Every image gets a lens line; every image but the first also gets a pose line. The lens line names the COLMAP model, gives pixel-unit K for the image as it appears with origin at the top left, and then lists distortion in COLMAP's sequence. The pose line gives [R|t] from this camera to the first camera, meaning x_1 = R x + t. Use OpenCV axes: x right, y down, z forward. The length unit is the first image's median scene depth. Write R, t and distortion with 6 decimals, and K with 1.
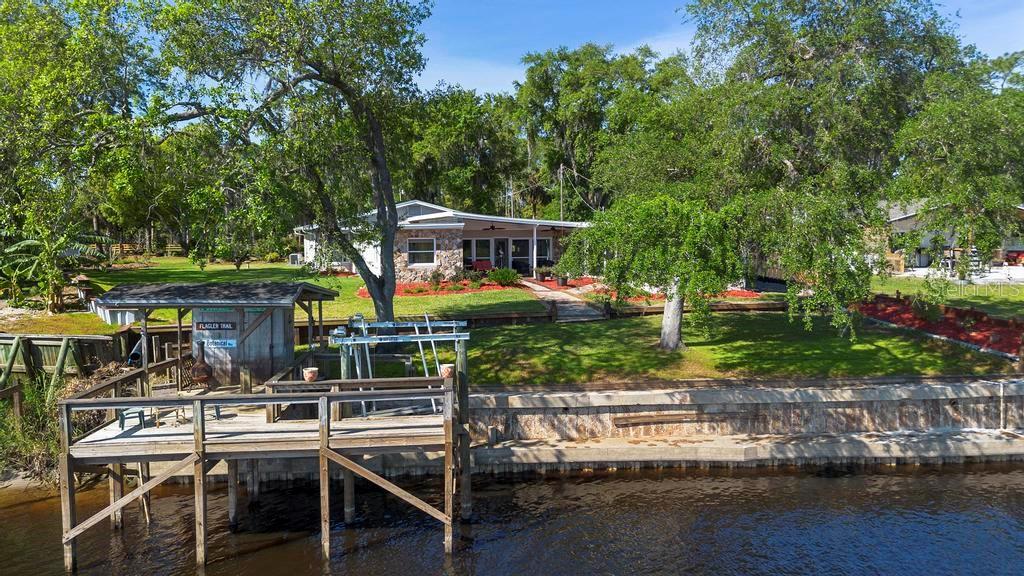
lens RADIAL K [[728.5, 0, 512.0], [0, 728.5, 288.0], [0, 0, 1]] dist [0.073525, -0.074577]
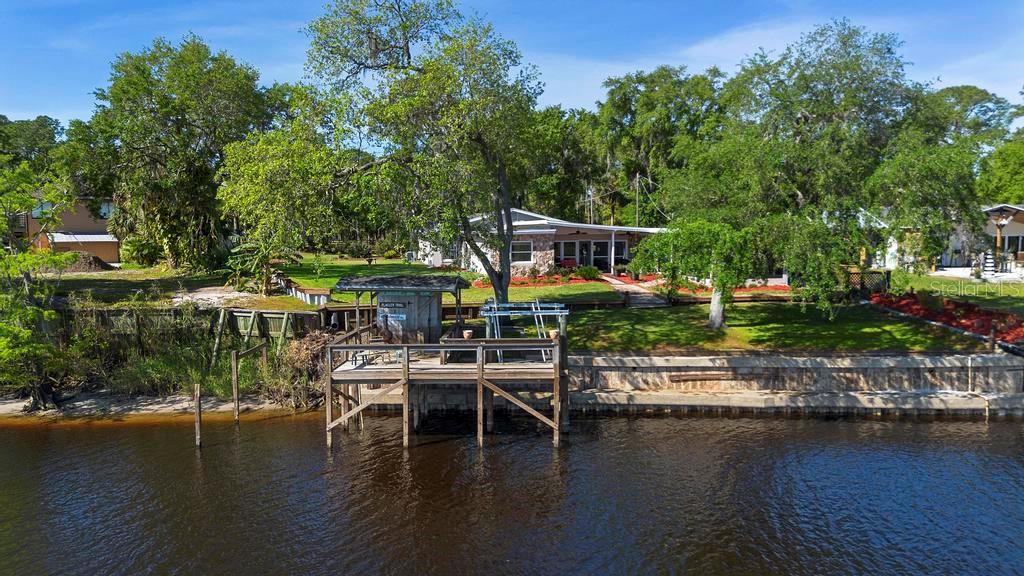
lens RADIAL K [[728.5, 0, 512.0], [0, 728.5, 288.0], [0, 0, 1]] dist [0.073525, -0.074577]
pose [[0.994462, 0.010836, -0.104537, -0.014395], [-0.010095, 0.999920, 0.007616, 0.004114], [0.104611, -0.006519, 0.994492, -0.398510]]
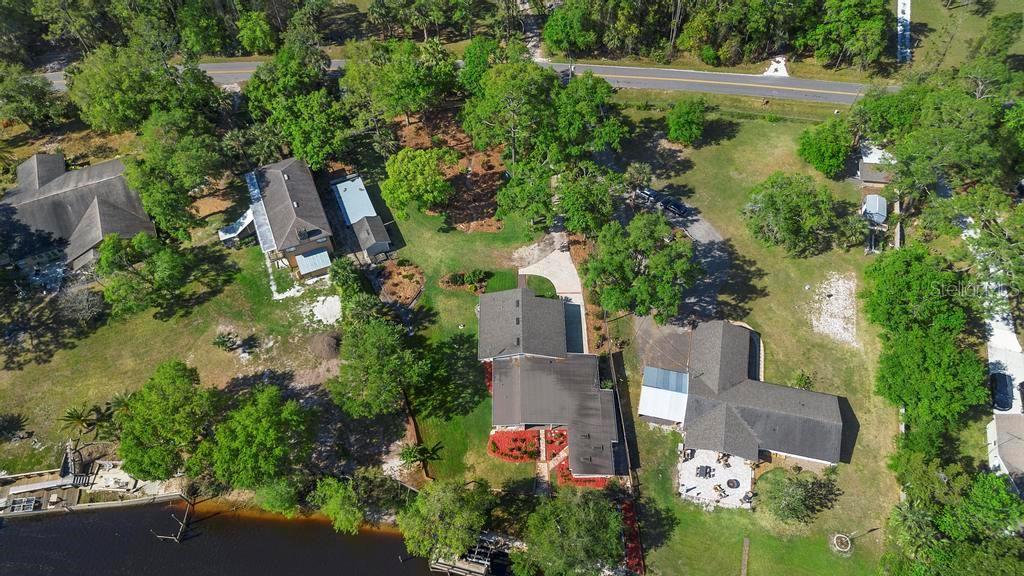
lens RADIAL K [[733.5, 0, 512.0], [0, 733.5, 288.0], [0, 0, 1]] dist [0.102316, -0.134045]
pose [[0.947433, 0.252853, -0.196053, 0.536317], [-0.009163, 0.633942, 0.773326, -4.464774], [0.319824, -0.730878, 0.602934, -0.668554]]
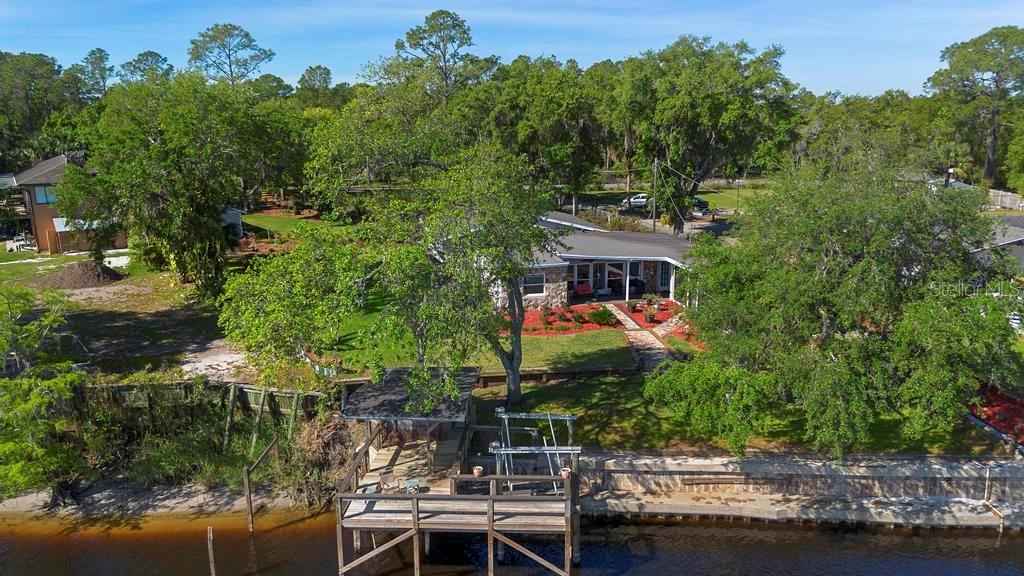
lens RADIAL K [[734.0, 0, 512.0], [0, 734.0, 288.0], [0, 0, 1]] dist [0.064779, -0.061197]
pose [[0.992416, 0.028019, -0.119691, -0.021471], [-0.009706, 0.988498, 0.150921, -0.373552], [0.122543, -0.148615, 0.981273, -0.341595]]
